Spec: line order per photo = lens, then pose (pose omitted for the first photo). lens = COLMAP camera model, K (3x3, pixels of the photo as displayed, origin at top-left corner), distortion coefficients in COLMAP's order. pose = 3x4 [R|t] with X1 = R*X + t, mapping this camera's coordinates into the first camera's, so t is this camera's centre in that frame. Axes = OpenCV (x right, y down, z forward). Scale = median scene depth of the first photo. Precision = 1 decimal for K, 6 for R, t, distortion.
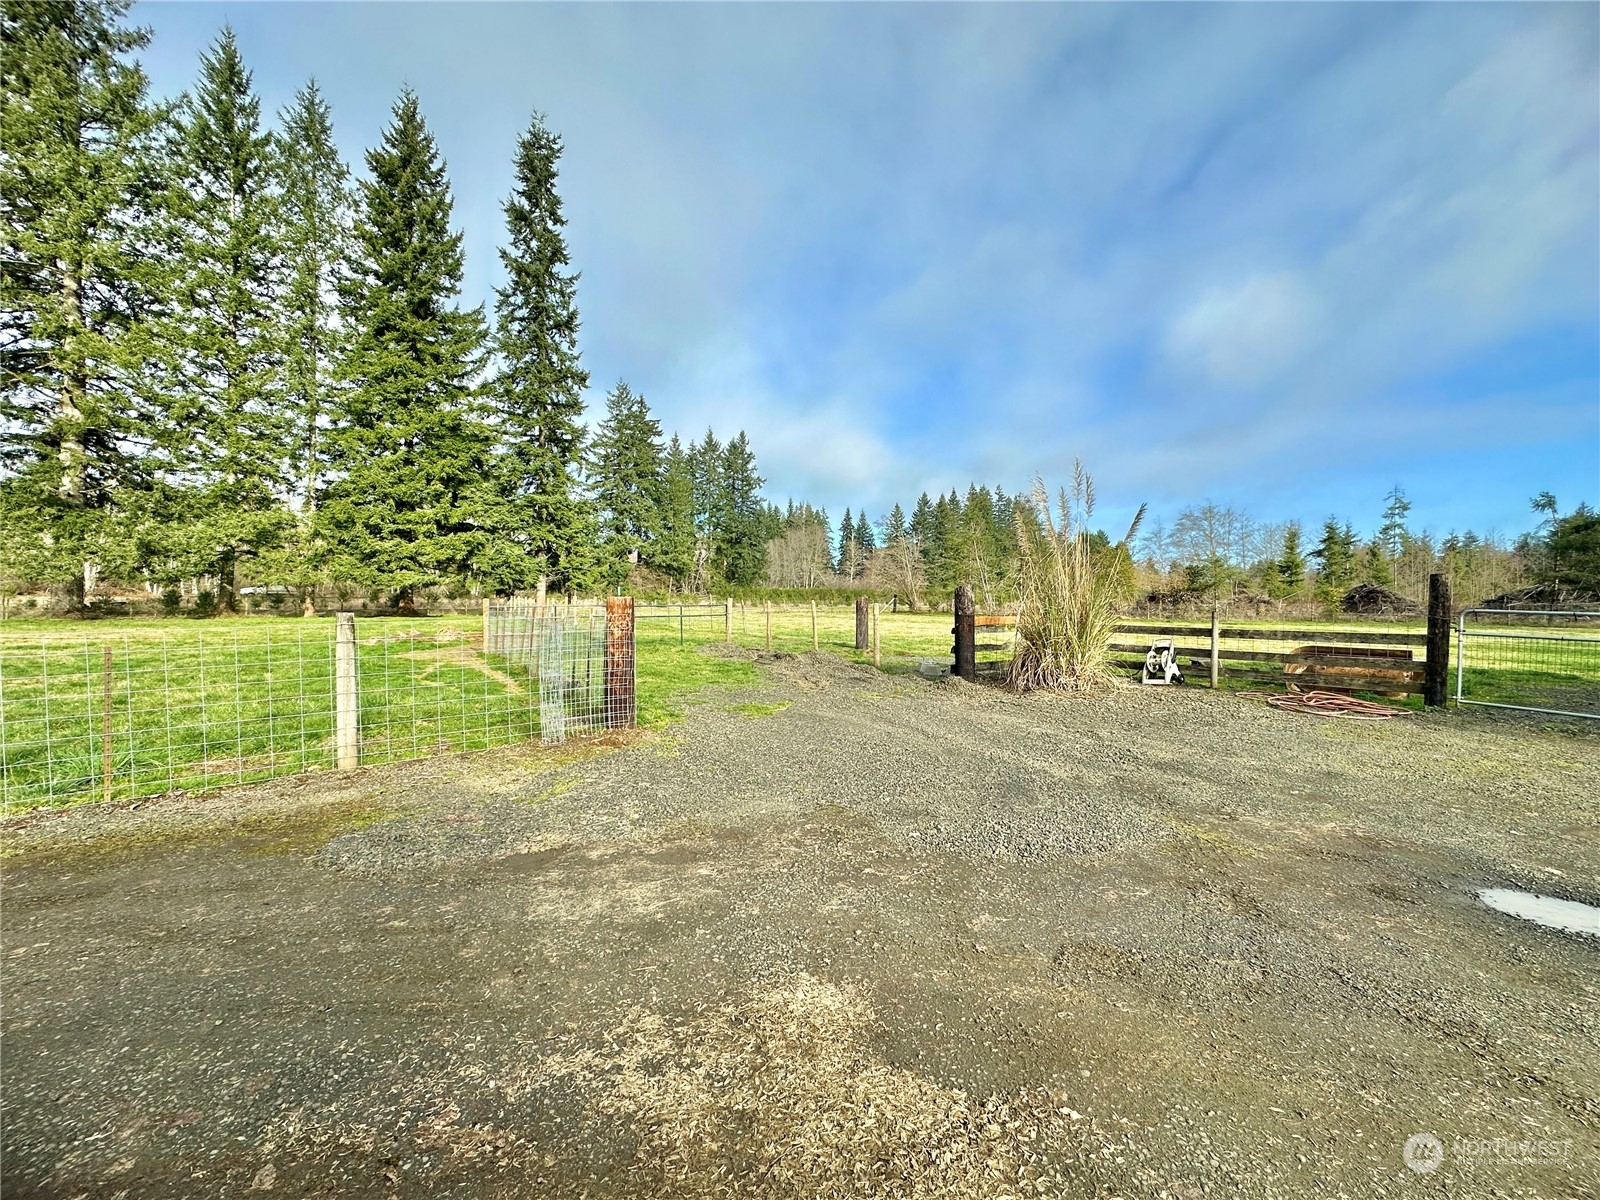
lens RADIAL K [[641.4, 0, 796.7], [0, 641.4, 600.2], [0, 0, 1]] dist [0.000560, 0.000547]
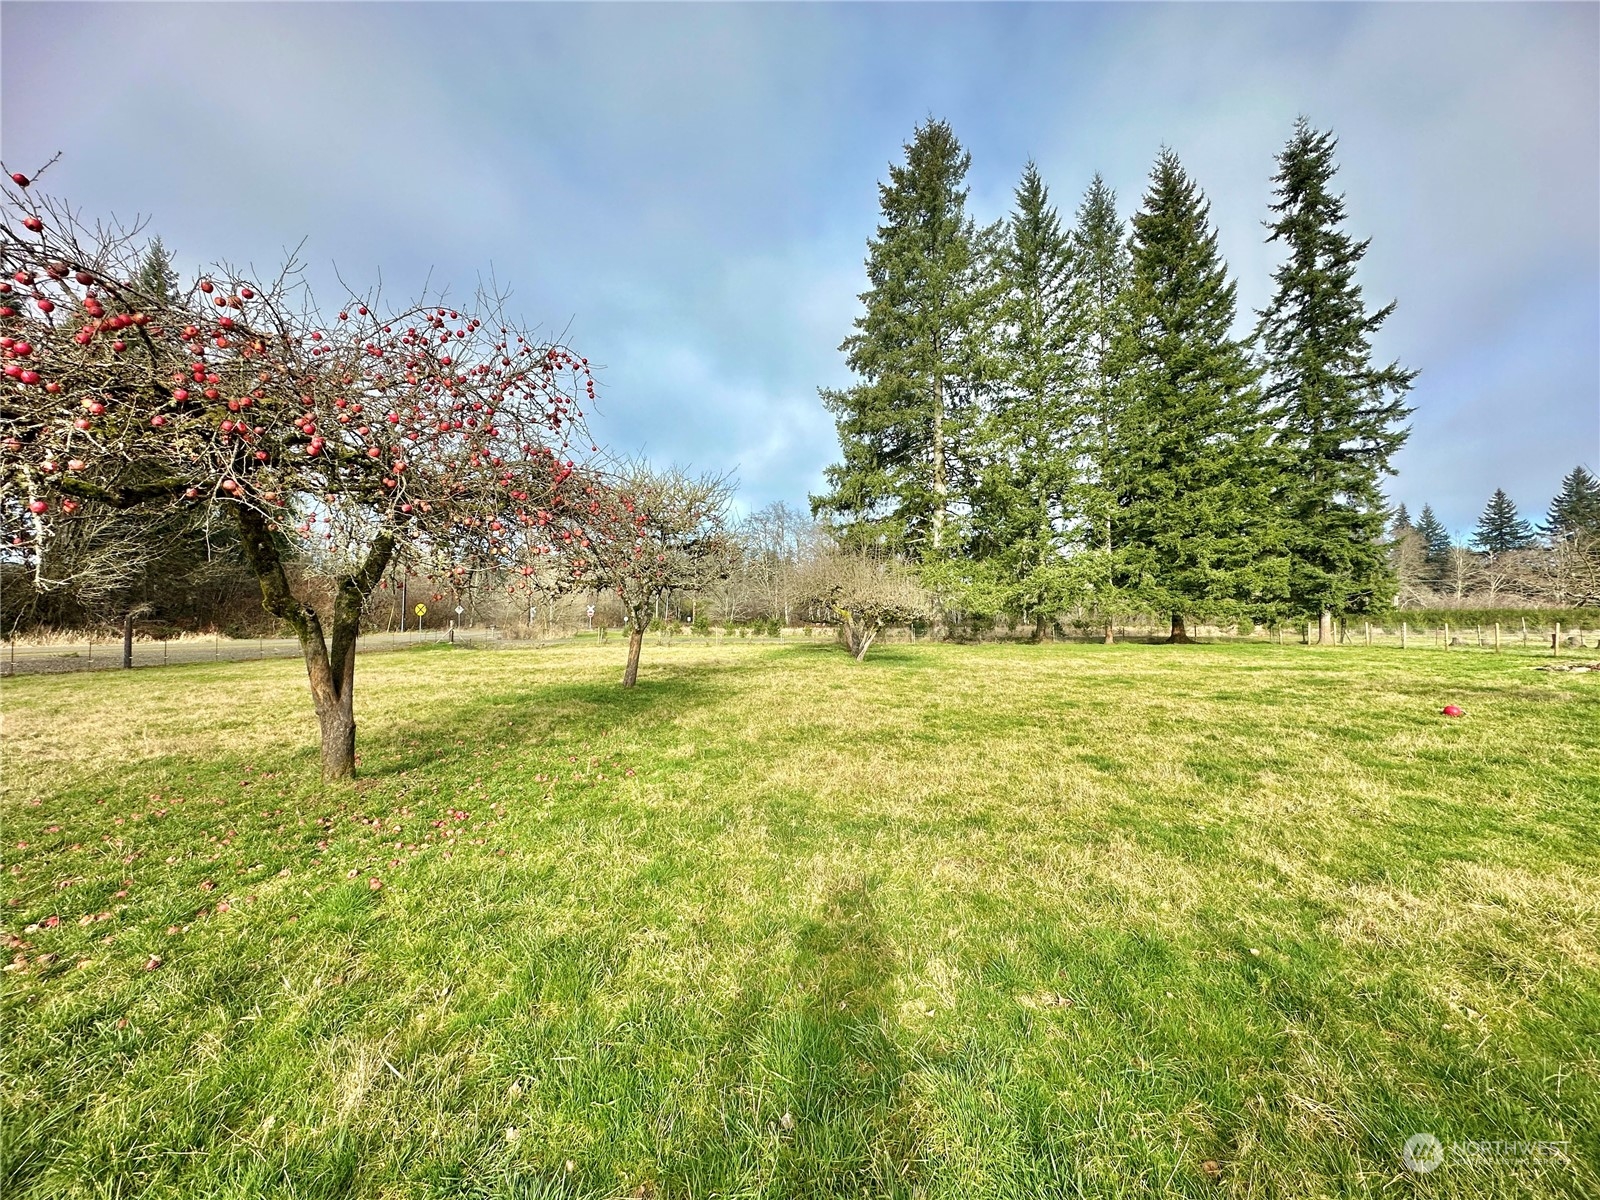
lens RADIAL K [[641.4, 0, 796.4], [0, 641.4, 593.5], [0, 0, 1]] dist [0.000560, 0.000547]
pose [[0.820162, -0.035289, -0.571041, -0.516537], [0.005311, 0.998523, -0.054079, -0.003506], [0.572106, 0.041320, 0.819138, -0.196313]]
